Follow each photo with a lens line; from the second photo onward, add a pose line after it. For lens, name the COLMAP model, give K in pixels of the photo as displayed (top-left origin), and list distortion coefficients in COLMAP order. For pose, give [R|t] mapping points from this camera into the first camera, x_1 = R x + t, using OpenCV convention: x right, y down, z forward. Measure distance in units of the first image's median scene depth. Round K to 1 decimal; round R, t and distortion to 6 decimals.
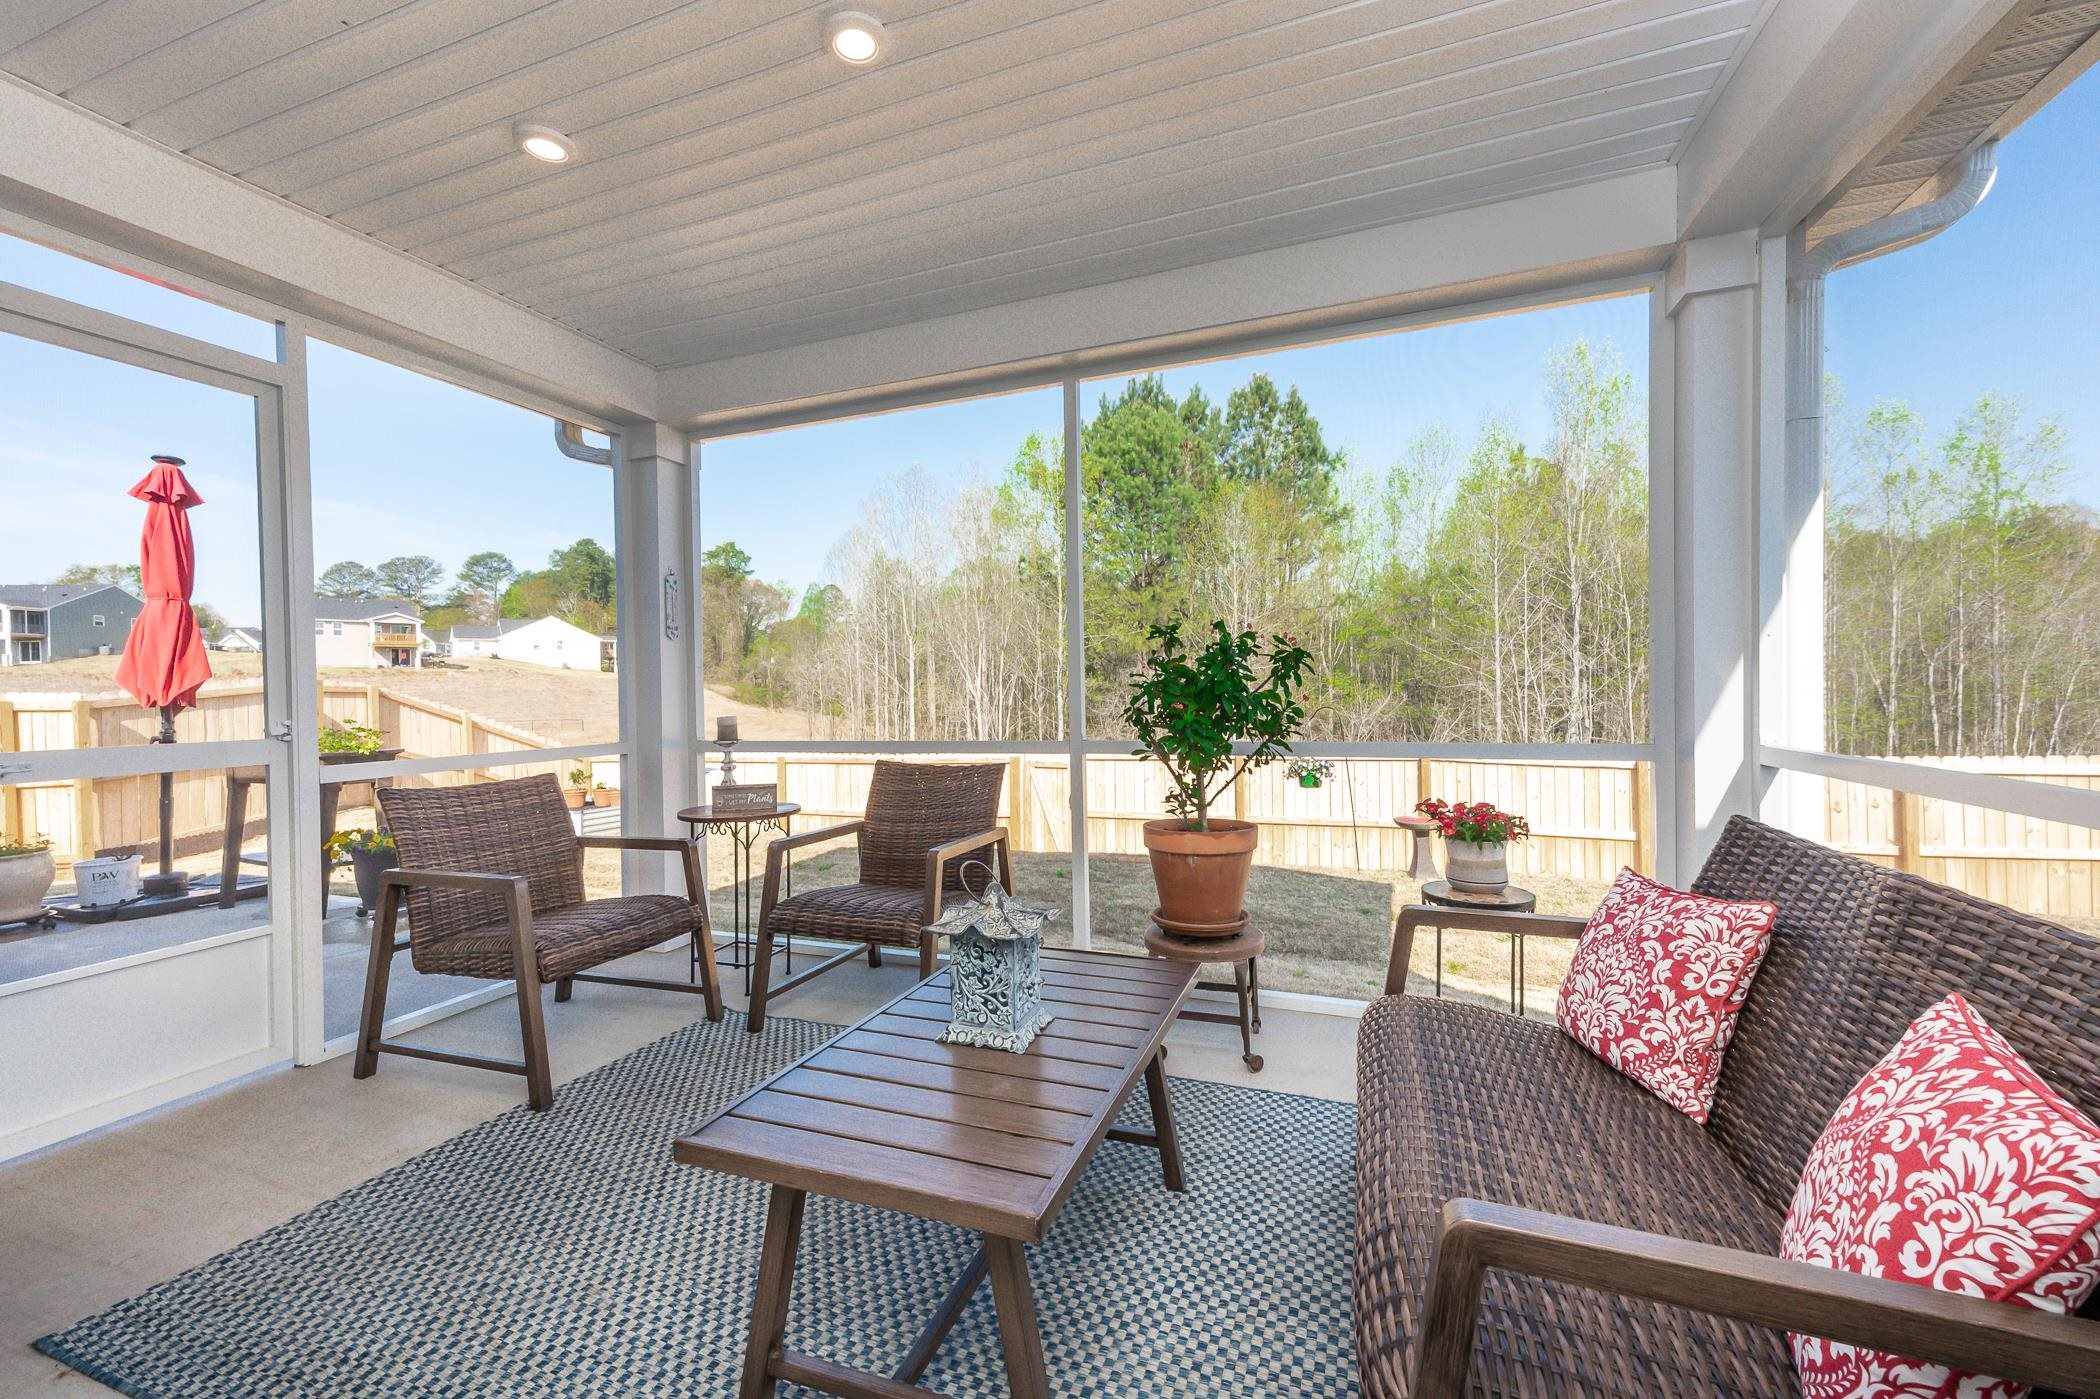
lens RADIAL K [[857.9, 0, 1059.4], [0, 857.9, 696.6], [0, 0, 1]] dist [-0.000063, 0.000000]
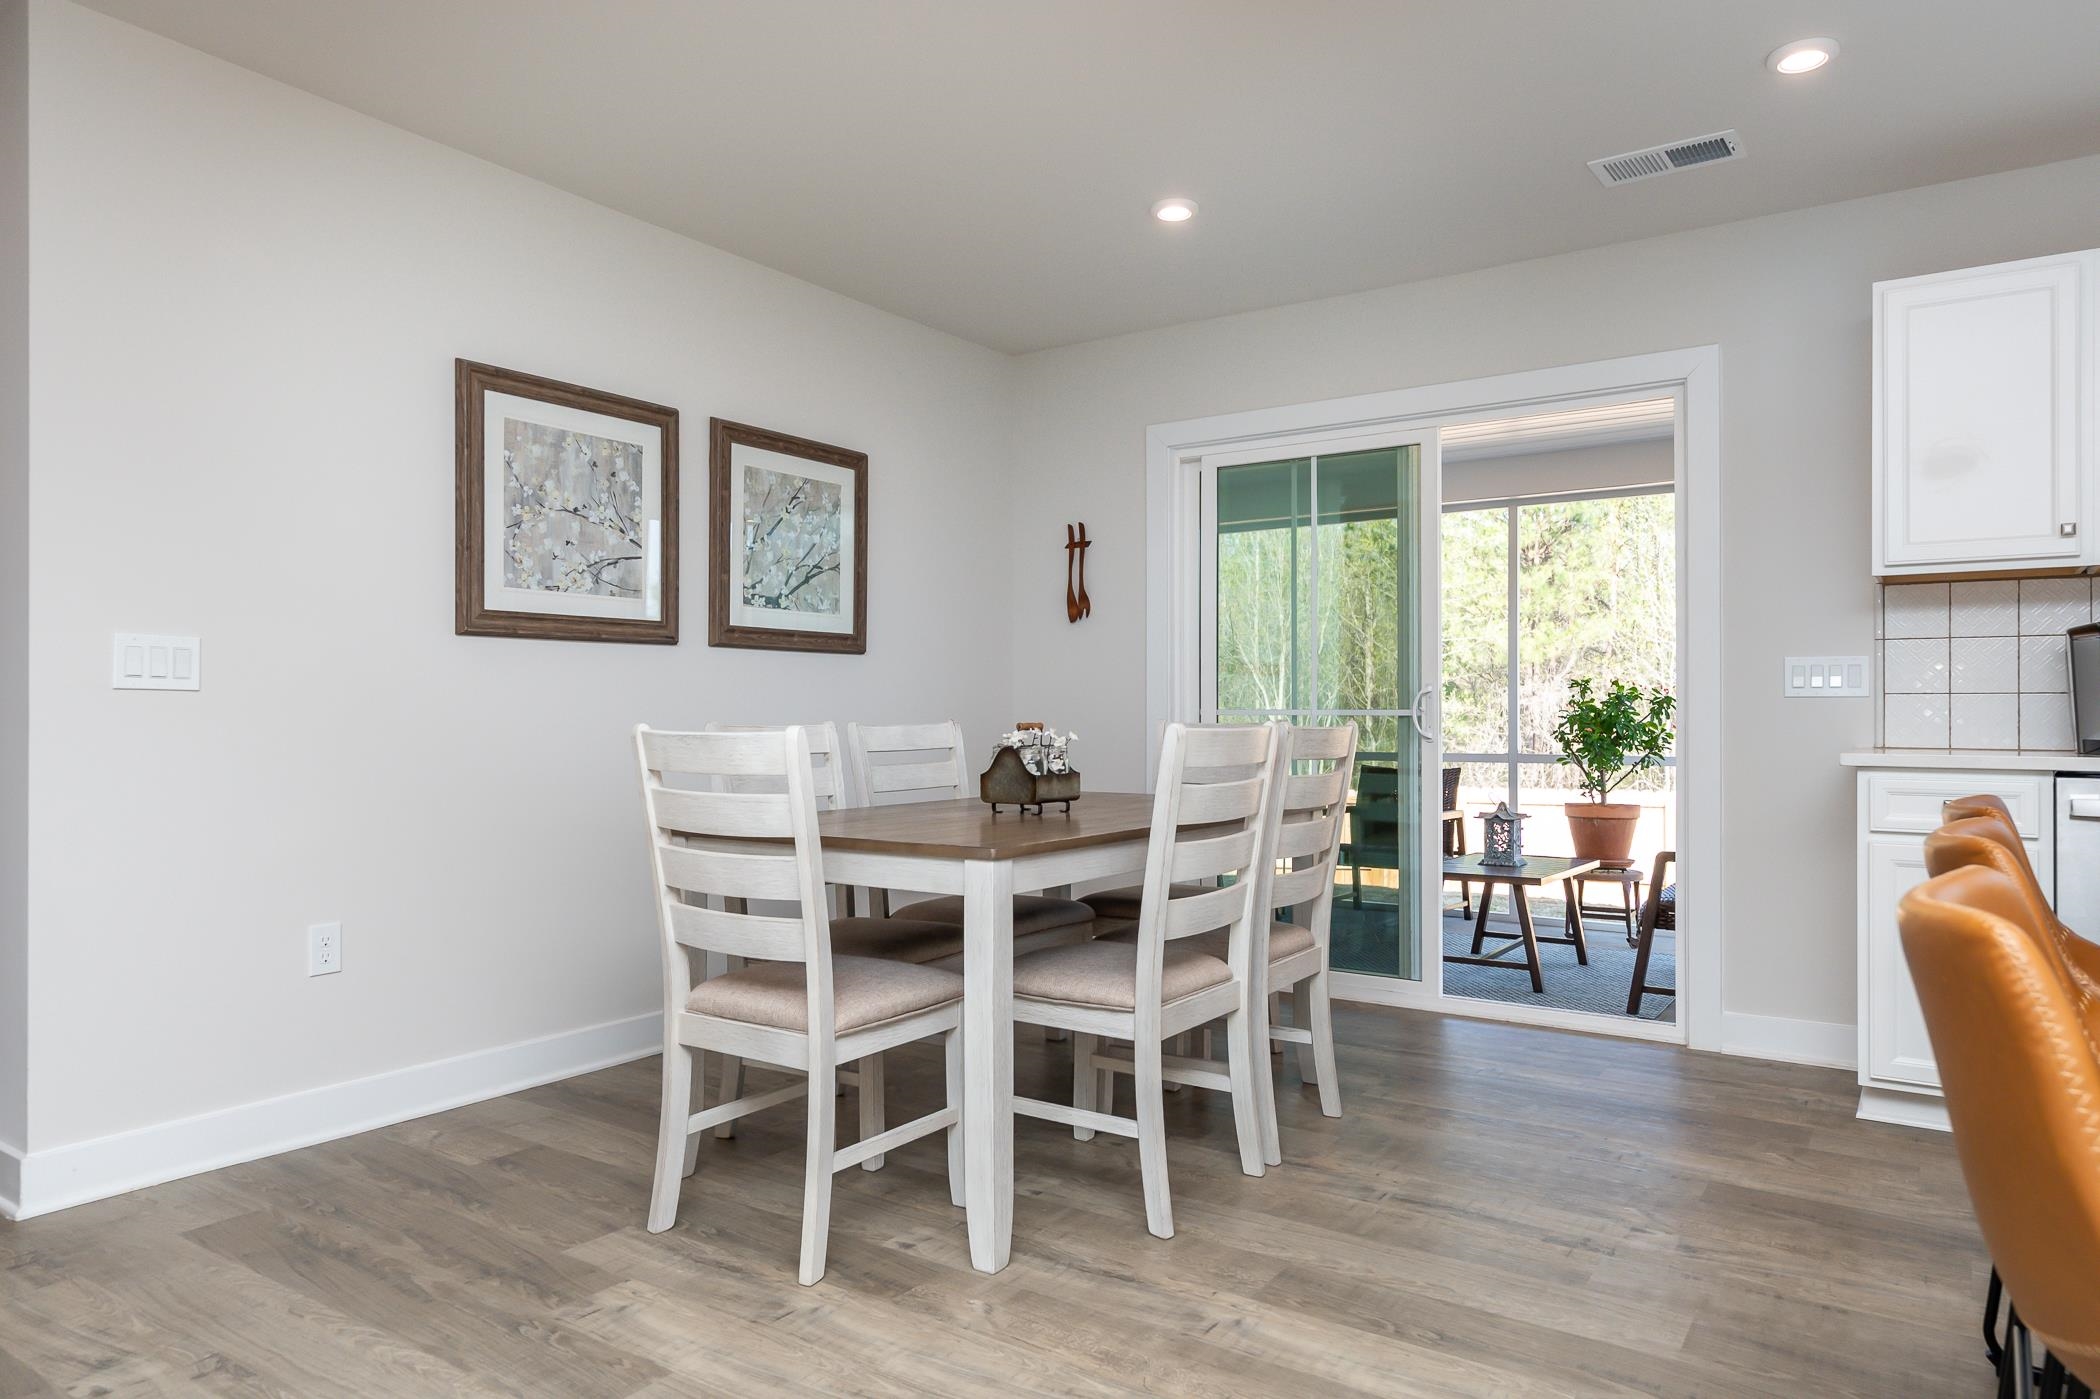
lens RADIAL K [[1315.3, 0, 1043.4], [0, 1315.3, 708.6], [0, 0, 1]] dist [0.003695, 0.000384]
pose [[0.974195, 0.015965, -0.225142, -0.305581], [-0.017833, 0.999821, -0.006267, 0.004588], [0.225002, 0.010120, 0.974306, -1.652377]]
